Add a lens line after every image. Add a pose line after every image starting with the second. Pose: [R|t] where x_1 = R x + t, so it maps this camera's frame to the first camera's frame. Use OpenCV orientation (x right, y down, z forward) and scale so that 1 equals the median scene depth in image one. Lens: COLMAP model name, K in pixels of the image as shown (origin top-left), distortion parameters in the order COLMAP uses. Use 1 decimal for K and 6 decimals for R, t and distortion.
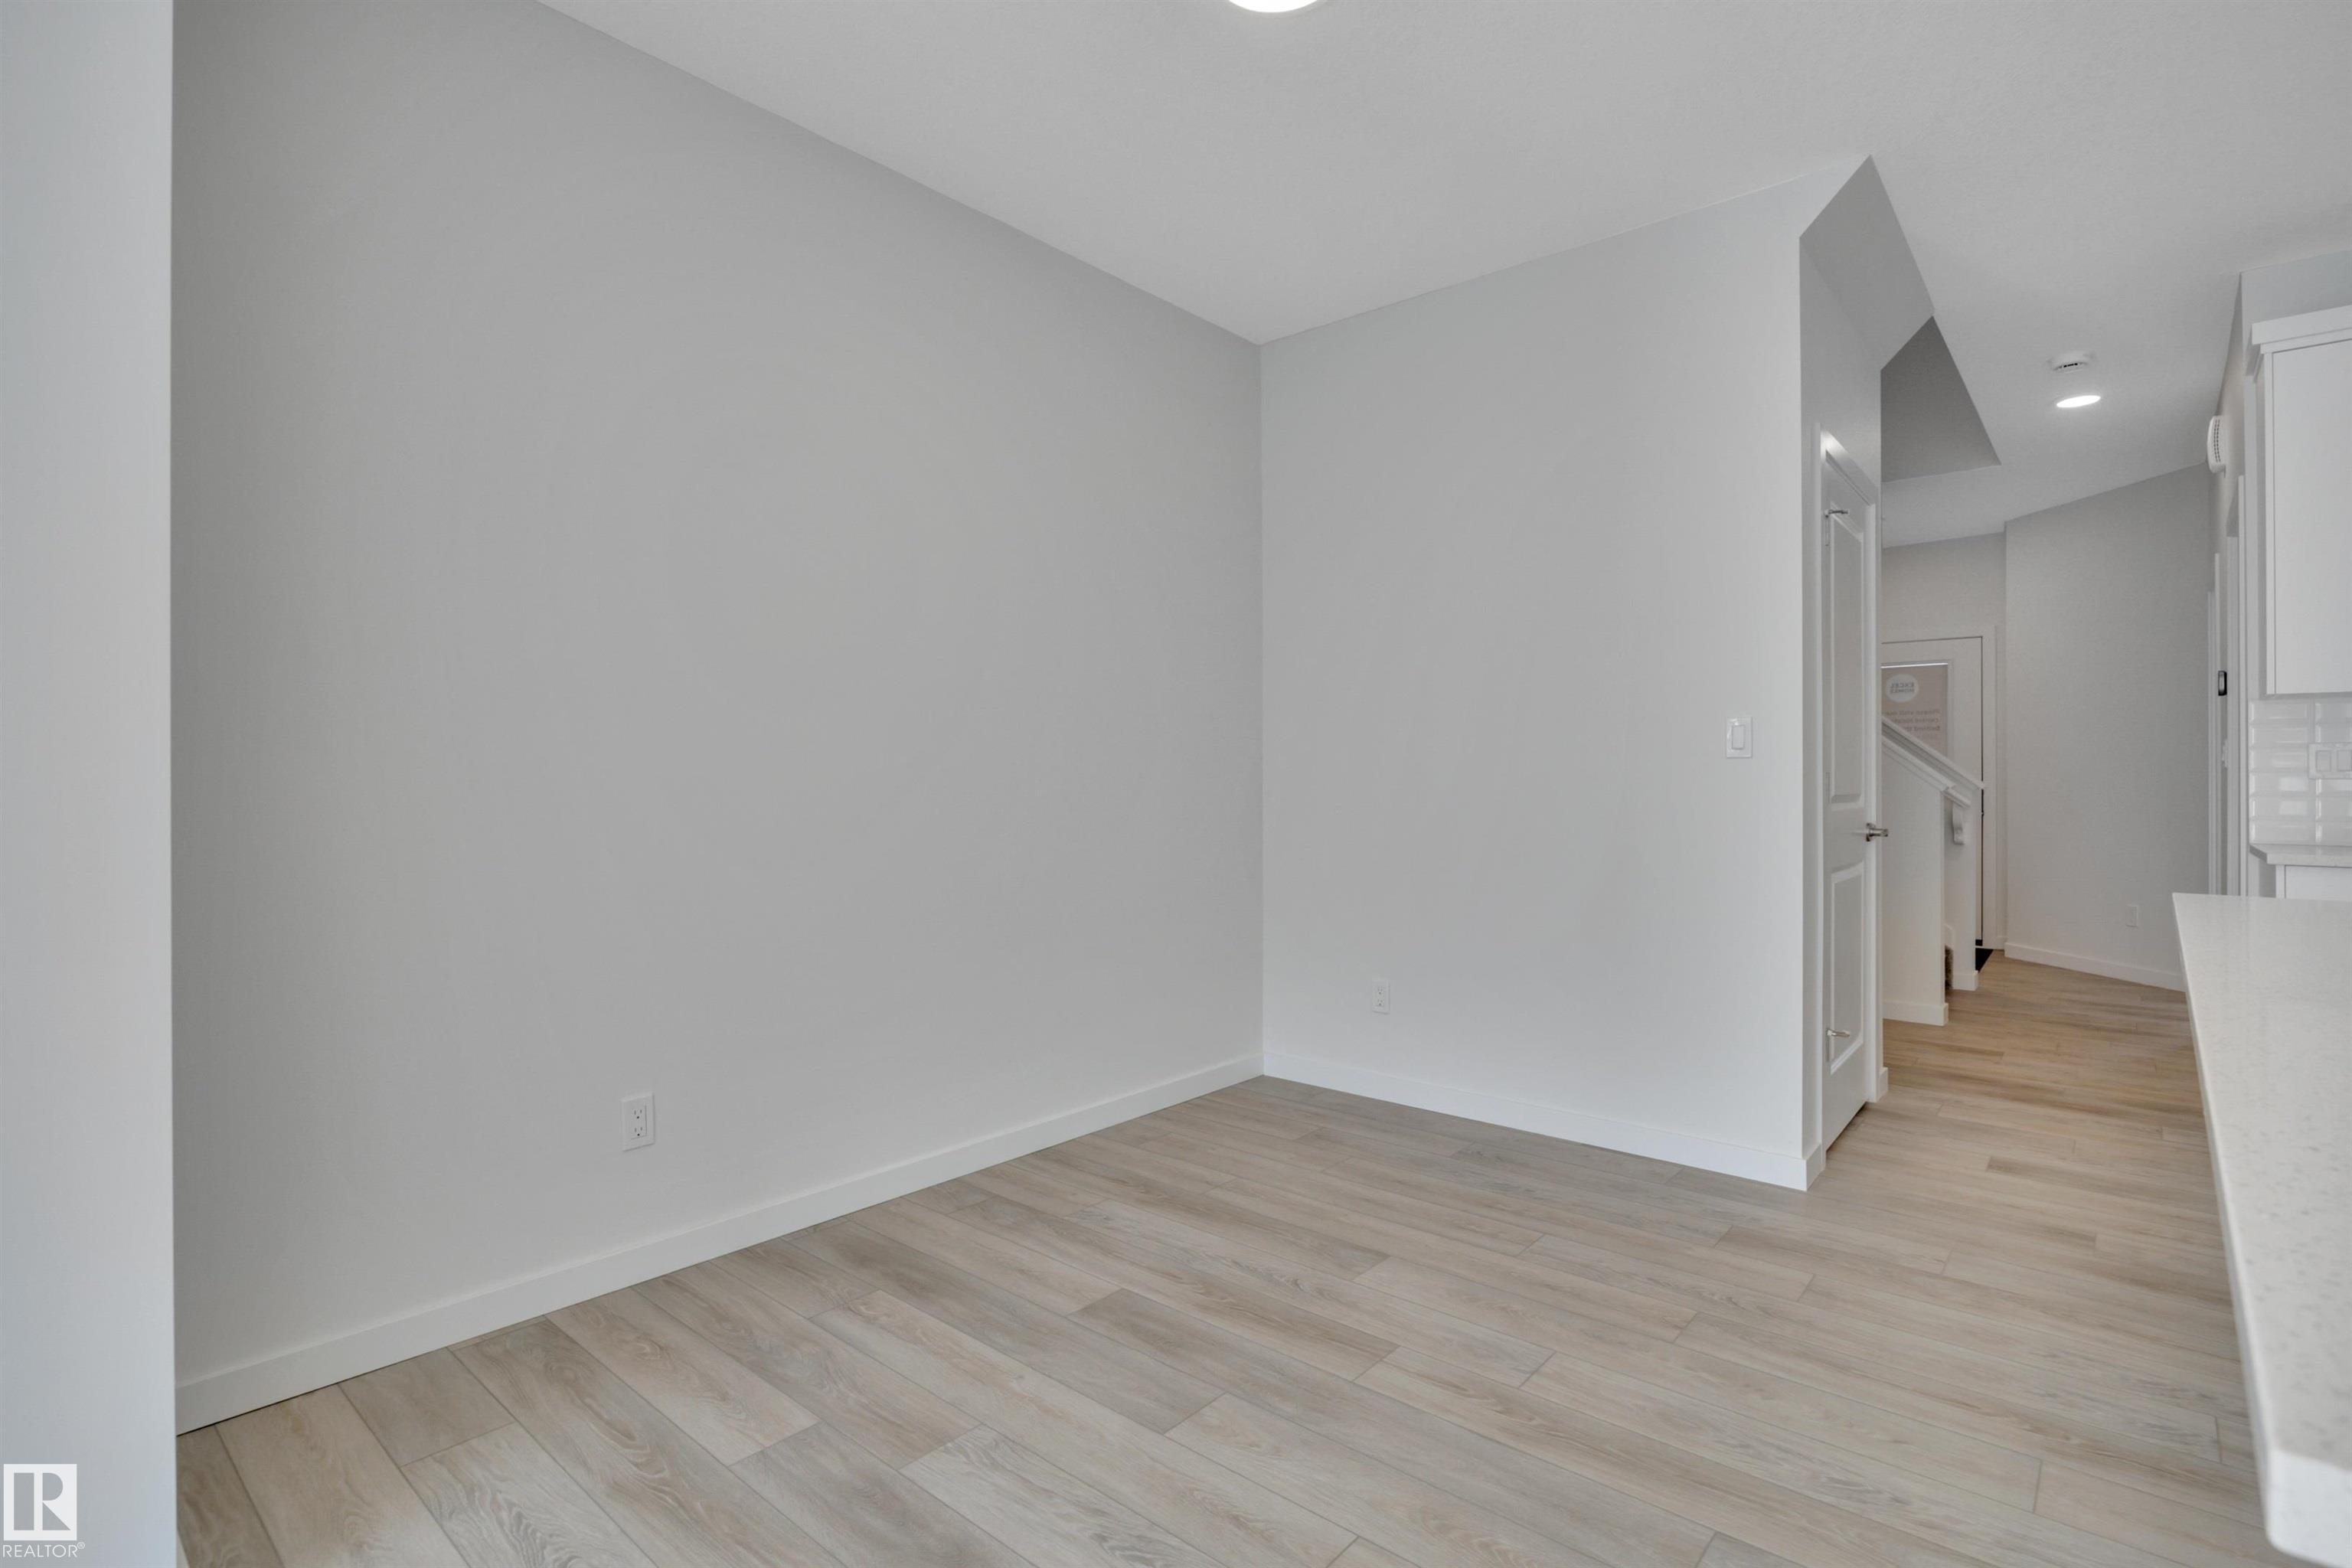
lens RADIAL K [[1119.9, 0, 1156.8], [0, 1119.9, 780.4], [0, 0, 1]] dist [-0.013213, 0.000014]
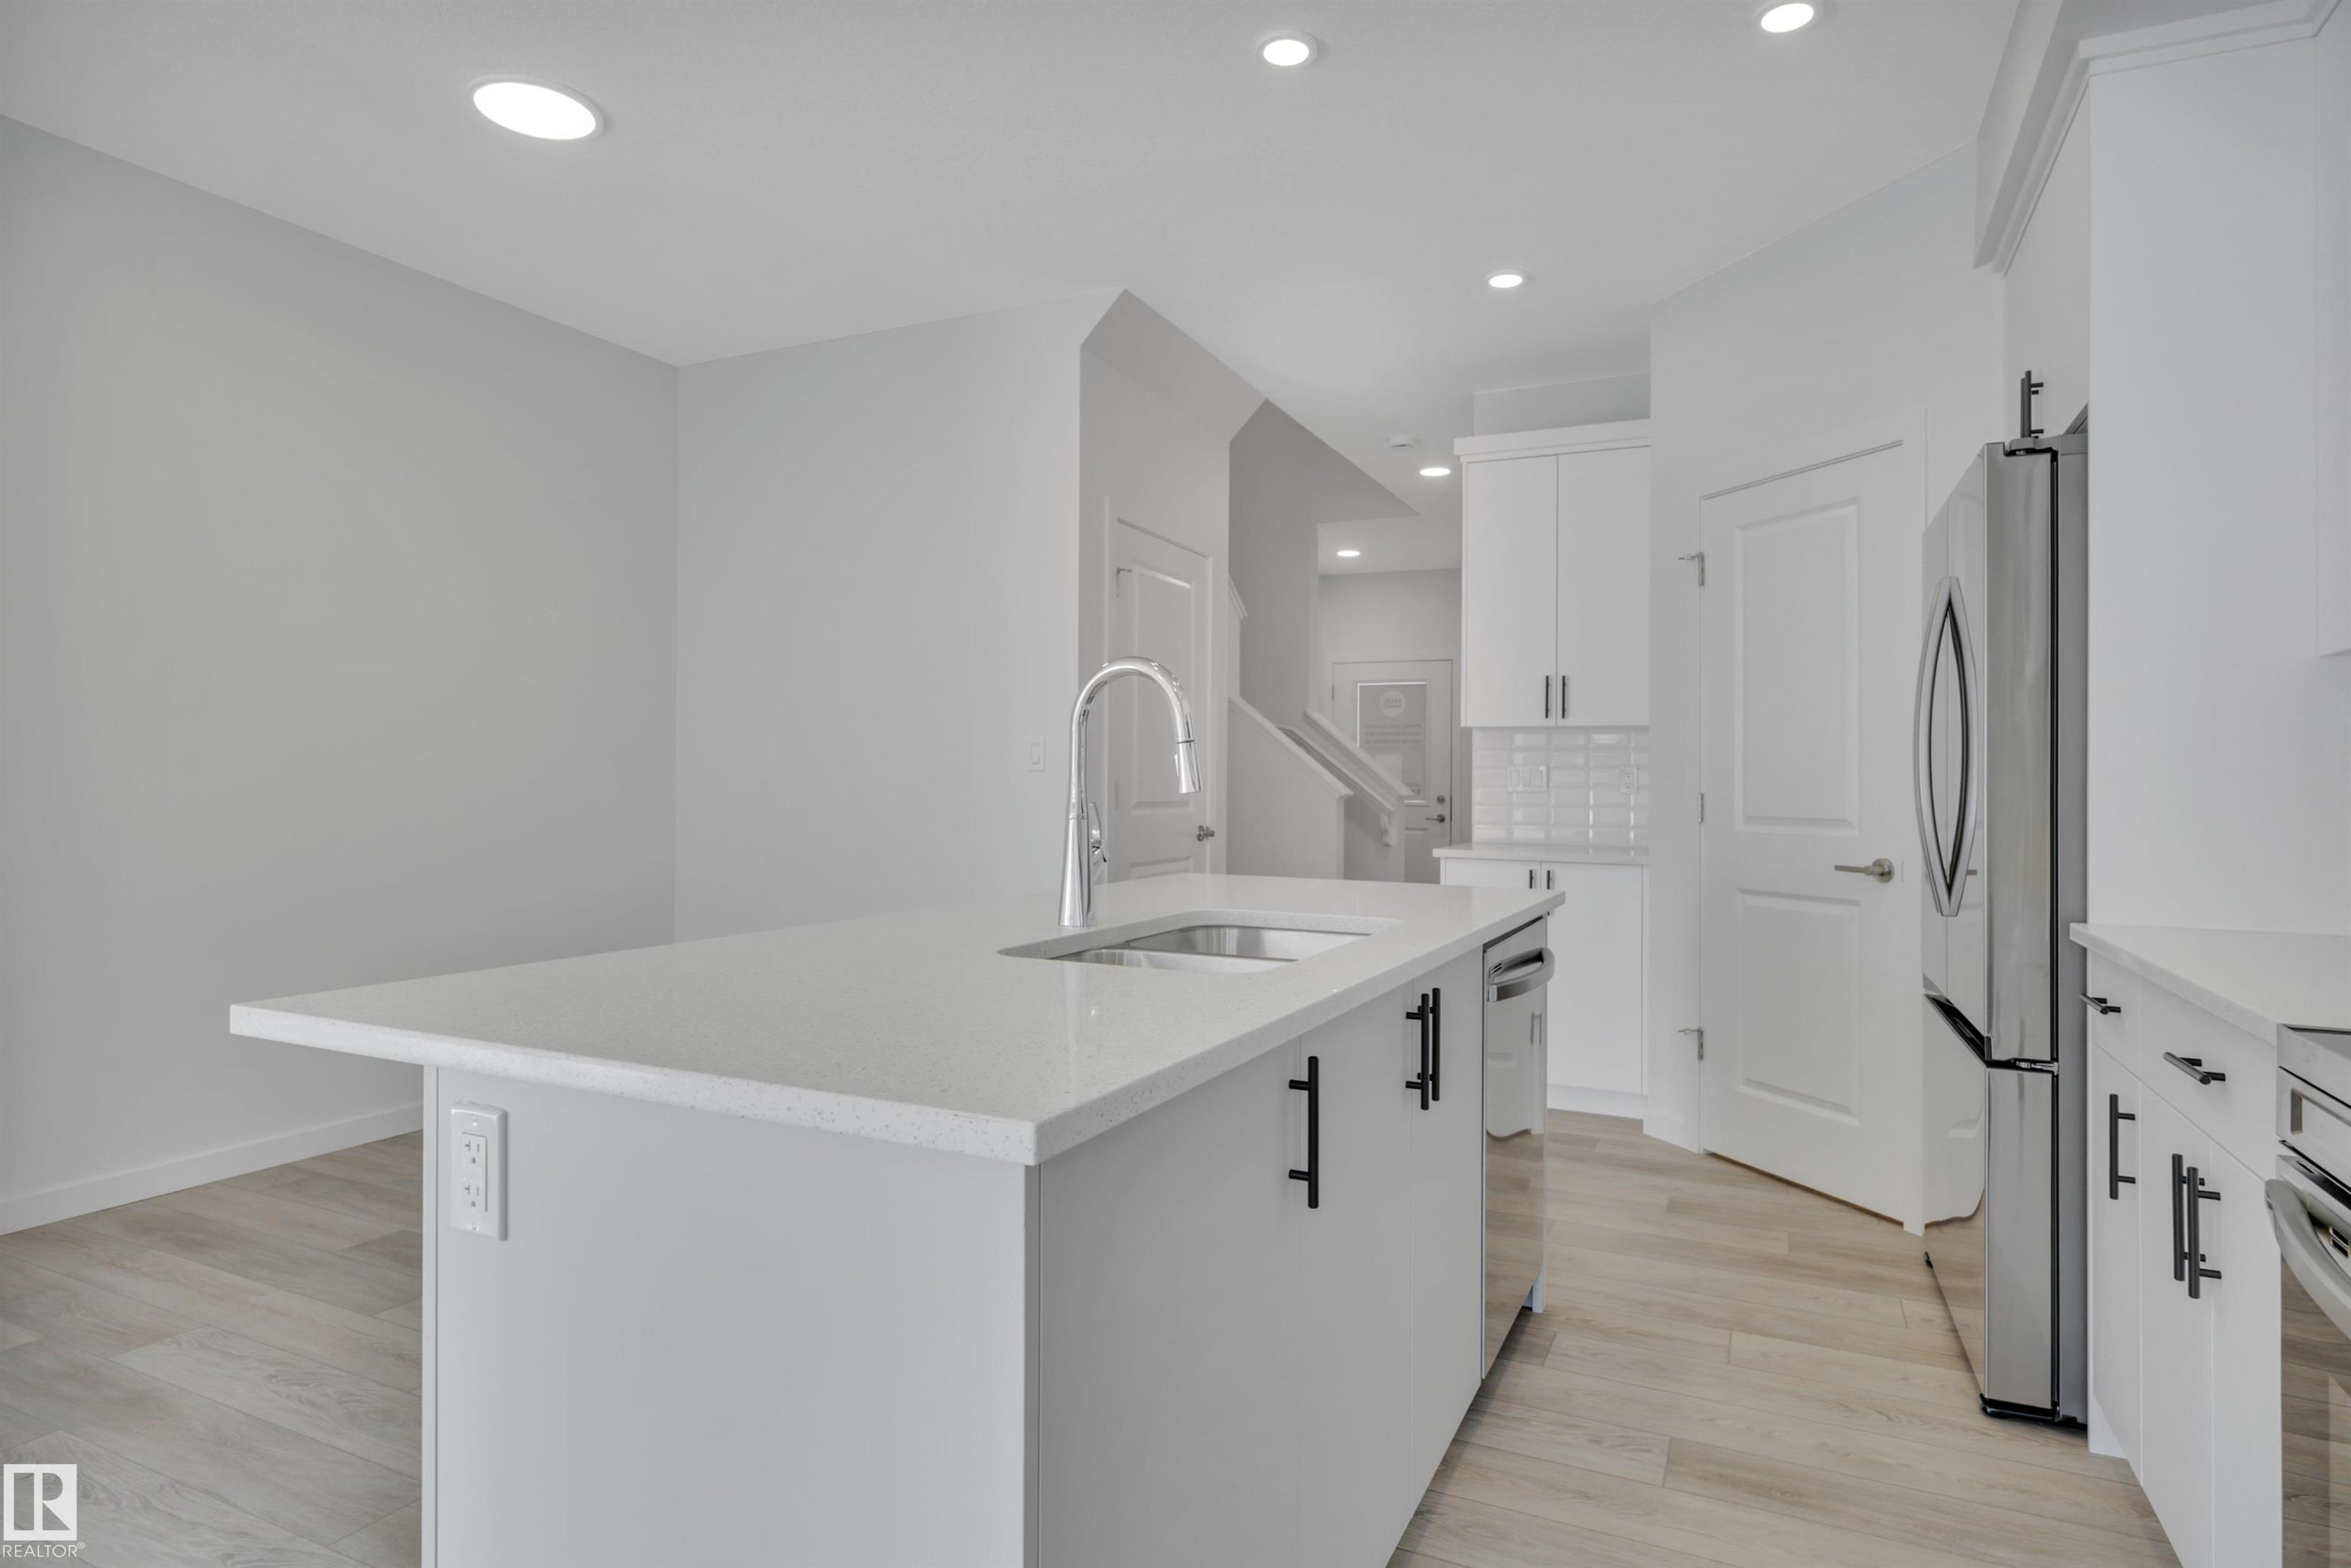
lens RADIAL K [[1280.5, 0, 1161.4], [0, 1280.5, 774.8], [0, 0, 1]] dist [-0.001613, -0.002516]
pose [[0.962125, 0.013565, 0.272271, 0.341424], [-0.012441, 0.999905, -0.005854, -0.010857], [-0.272325, 0.002245, 0.962203, -0.453061]]
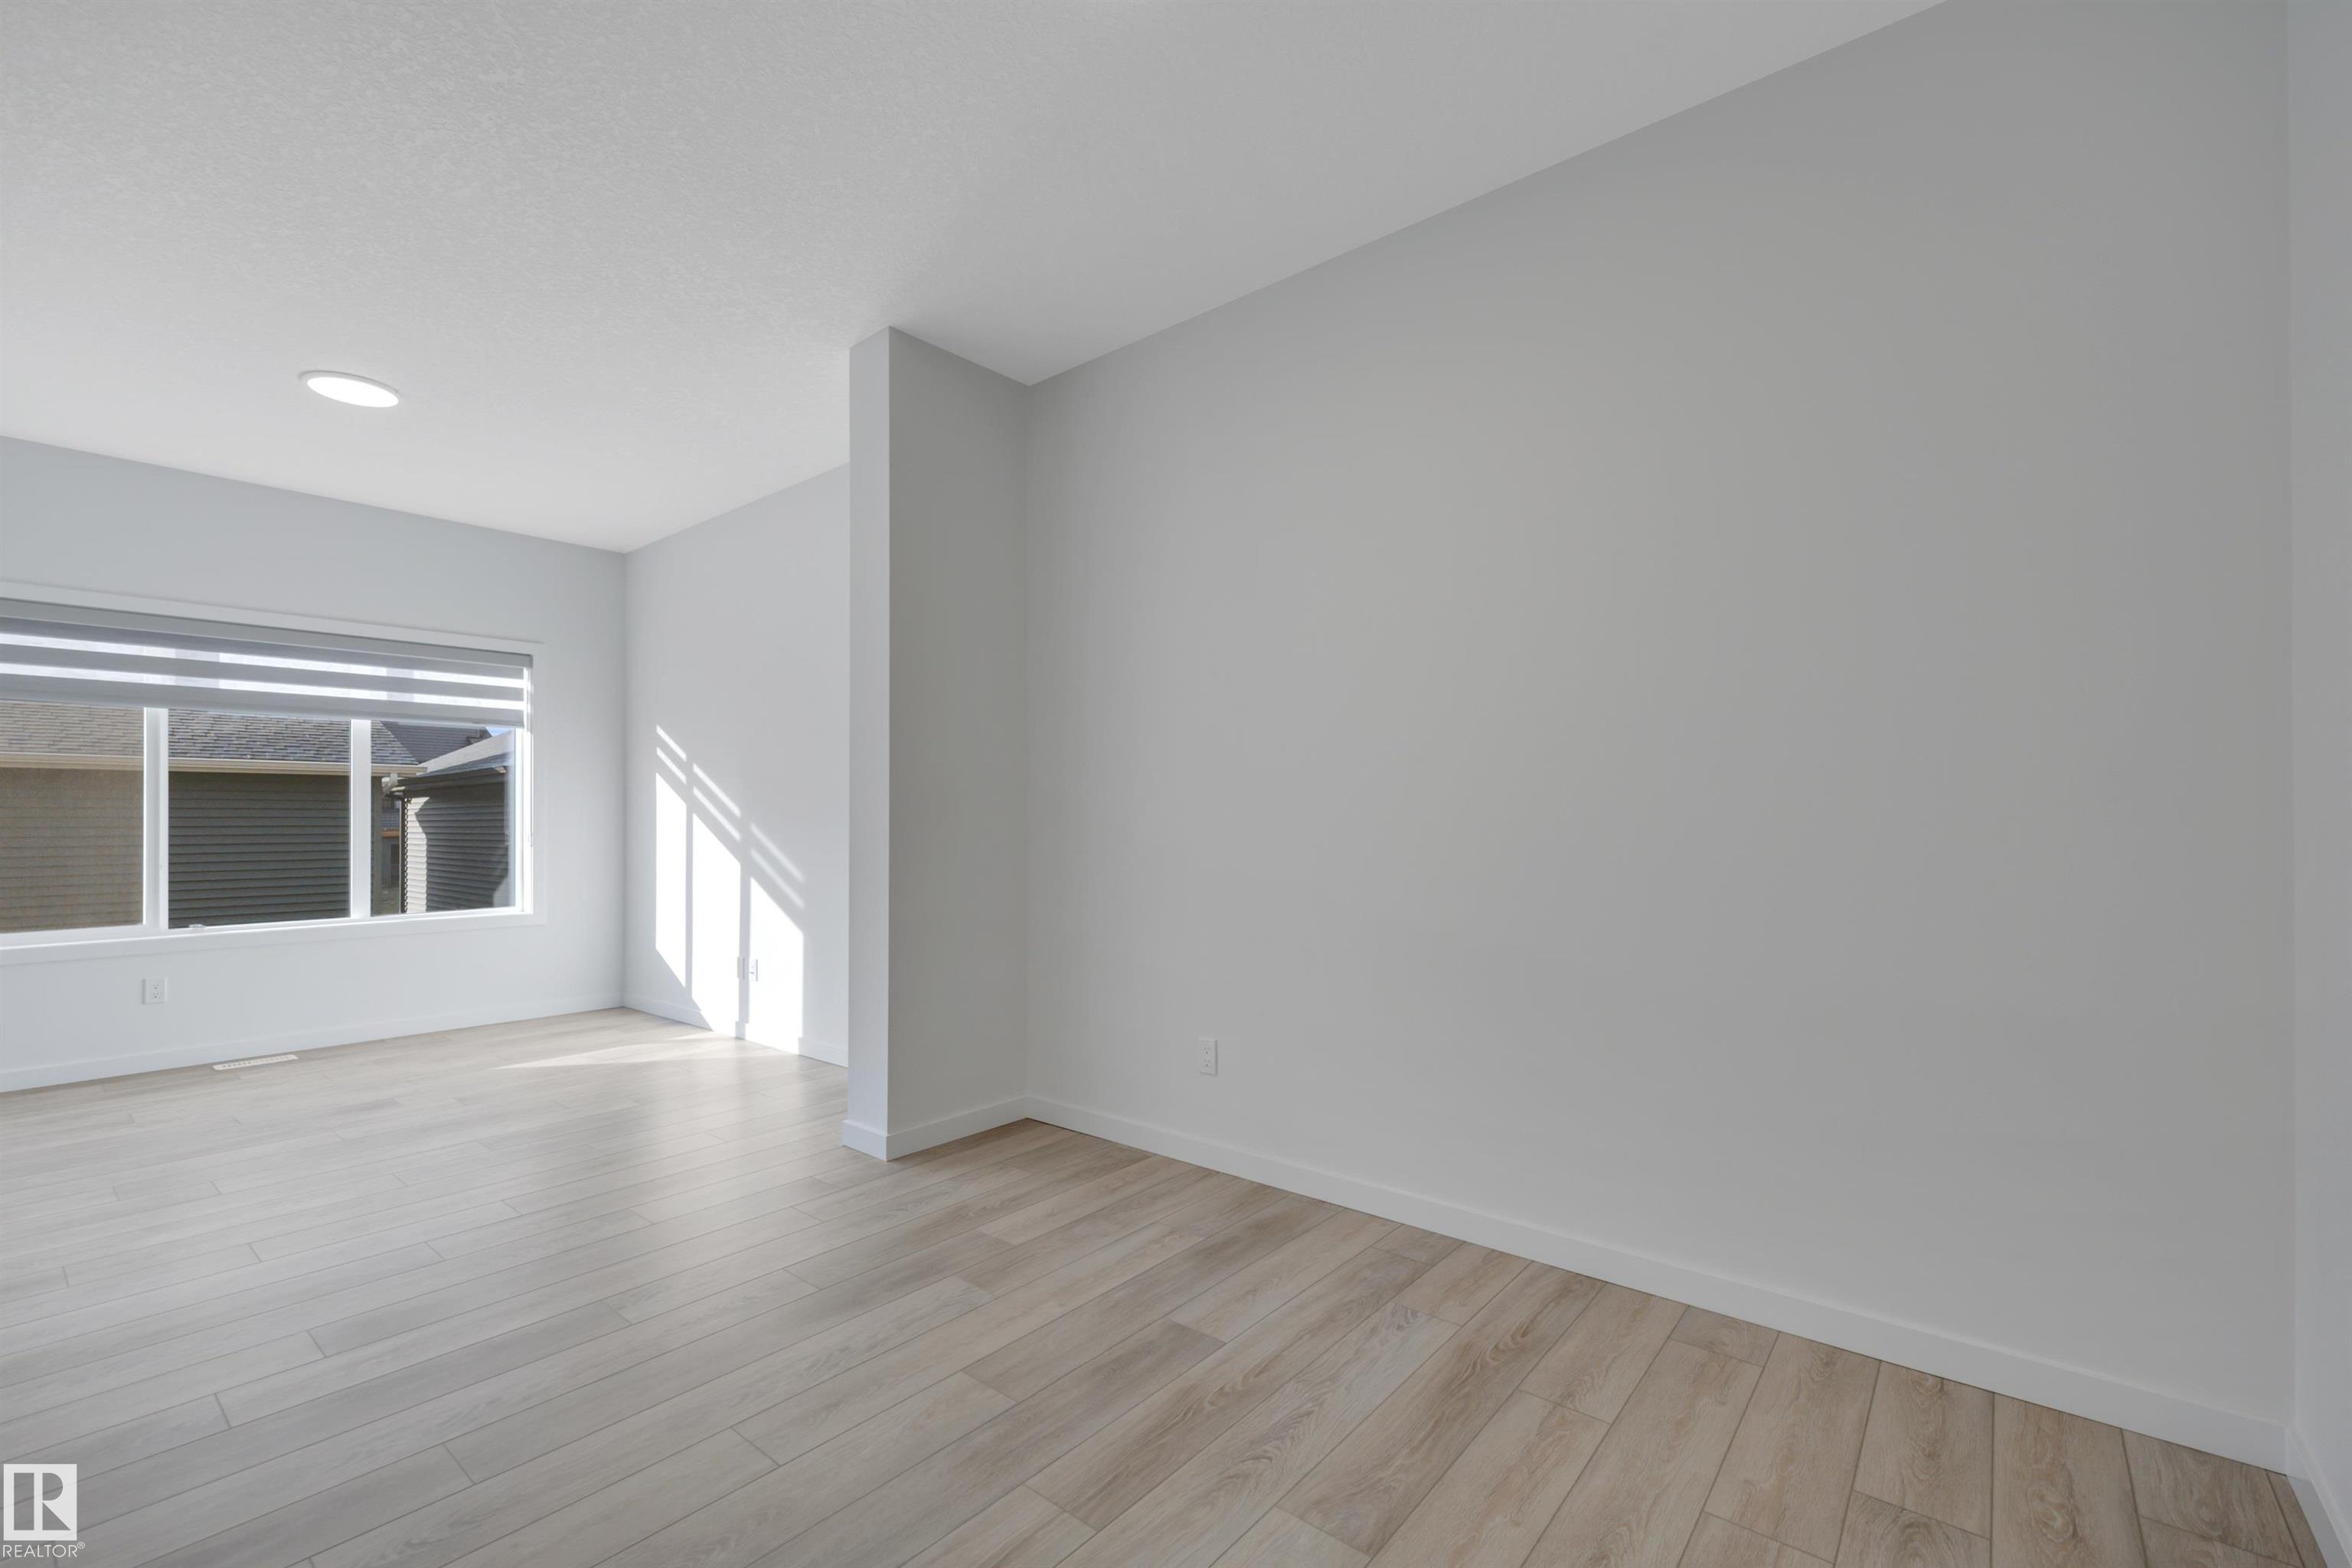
lens RADIAL K [[996.3, 0, 1165.3], [0, 996.3, 816.5], [0, 0, 1]] dist [0.004081, -0.000891]
pose [[0.031871, 0.000094, -0.999492, 0.812205], [0.000228, 1.000000, 0.000101, -0.004060], [0.999492, -0.000231, 0.031871, 0.892619]]
